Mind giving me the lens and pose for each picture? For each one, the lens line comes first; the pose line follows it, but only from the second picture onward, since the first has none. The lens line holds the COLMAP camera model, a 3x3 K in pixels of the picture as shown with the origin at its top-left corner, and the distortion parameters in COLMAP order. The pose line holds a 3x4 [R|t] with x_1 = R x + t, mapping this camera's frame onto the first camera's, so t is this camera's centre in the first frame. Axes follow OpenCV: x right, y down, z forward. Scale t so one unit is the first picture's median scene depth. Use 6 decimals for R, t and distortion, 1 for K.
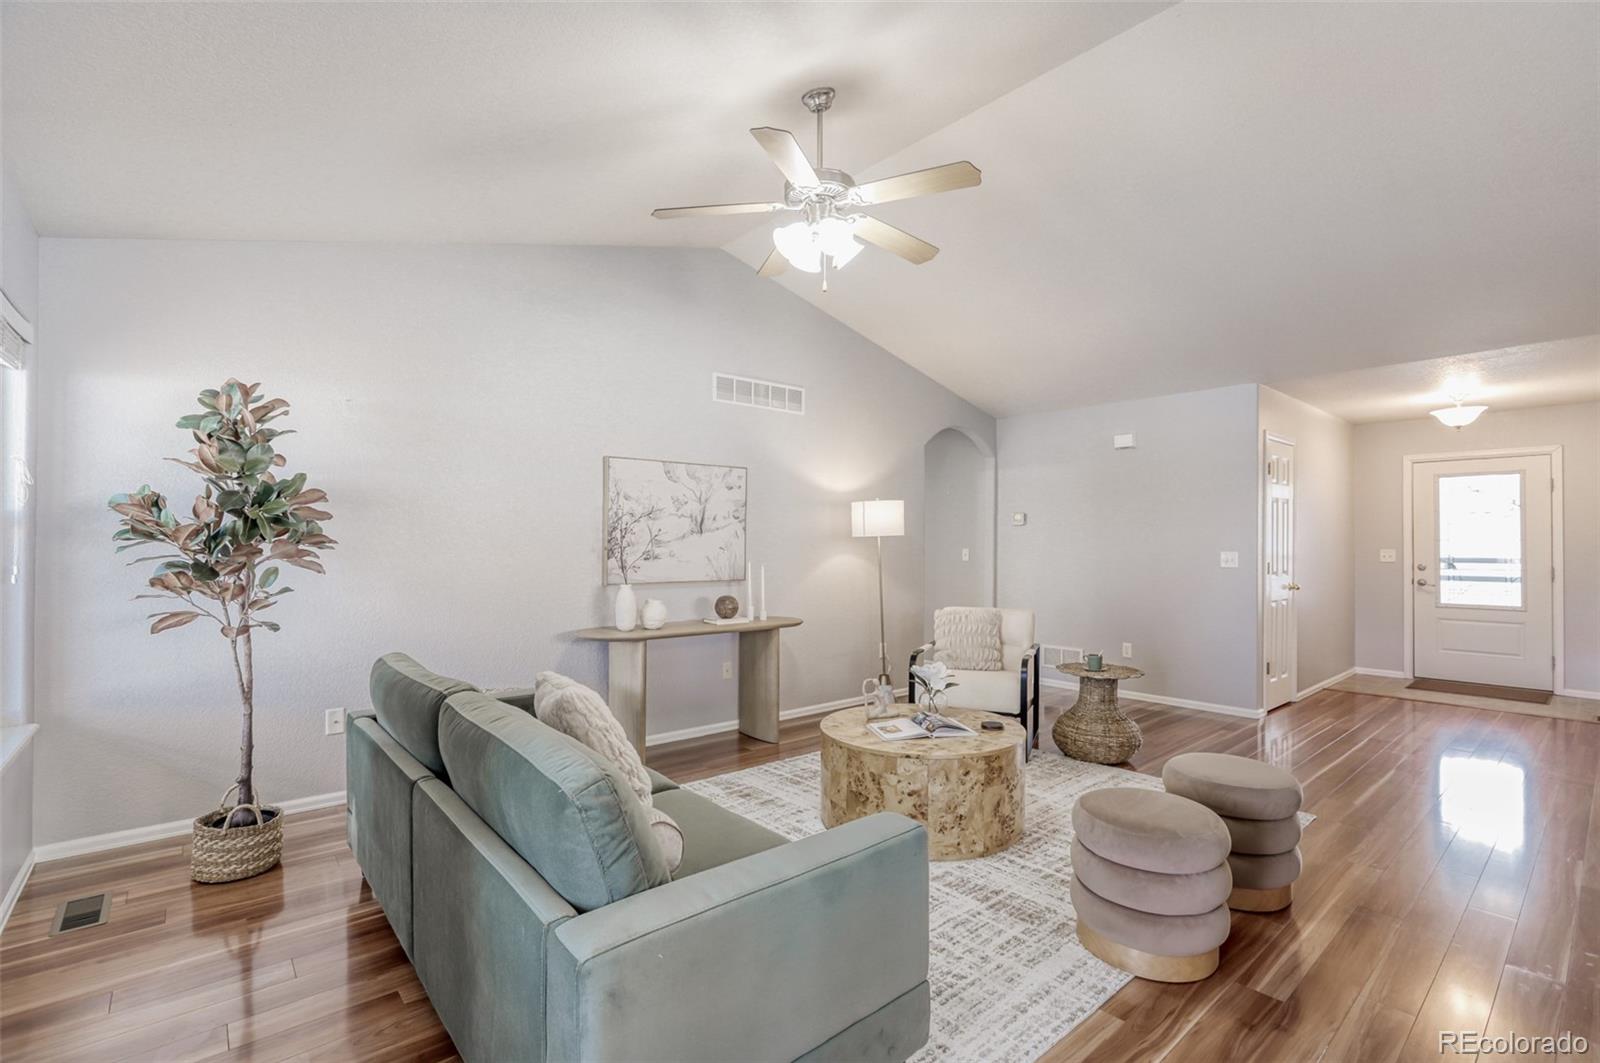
lens RADIAL K [[721.8, 0, 801.4], [0, 721.8, 540.3], [0, 0, 1]] dist [-0.002311, 0.000002]
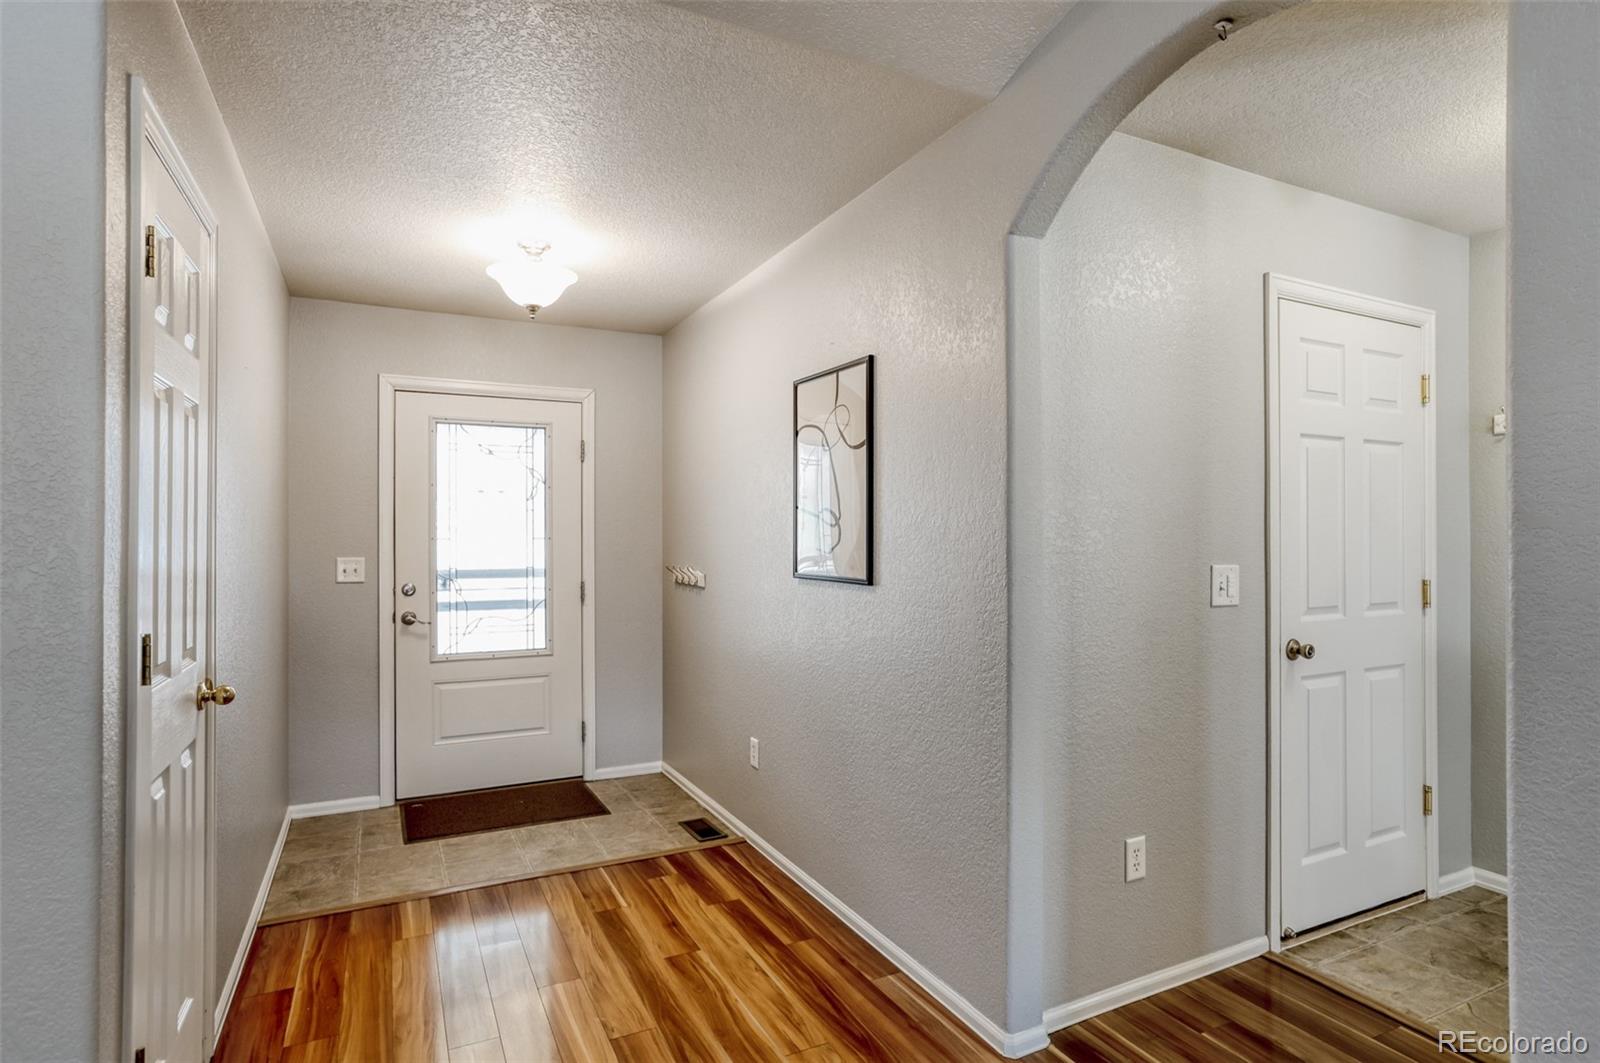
lens RADIAL K [[815.5, 0, 799.9], [0, 815.5, 535.2], [0, 0, 1]] dist [0.001685, 0.000164]
pose [[0.245108, 0.007570, 0.969466, 1.043864], [-0.006402, 0.999960, -0.006189, -0.001575], [-0.969475, -0.004689, 0.245147, 1.711454]]
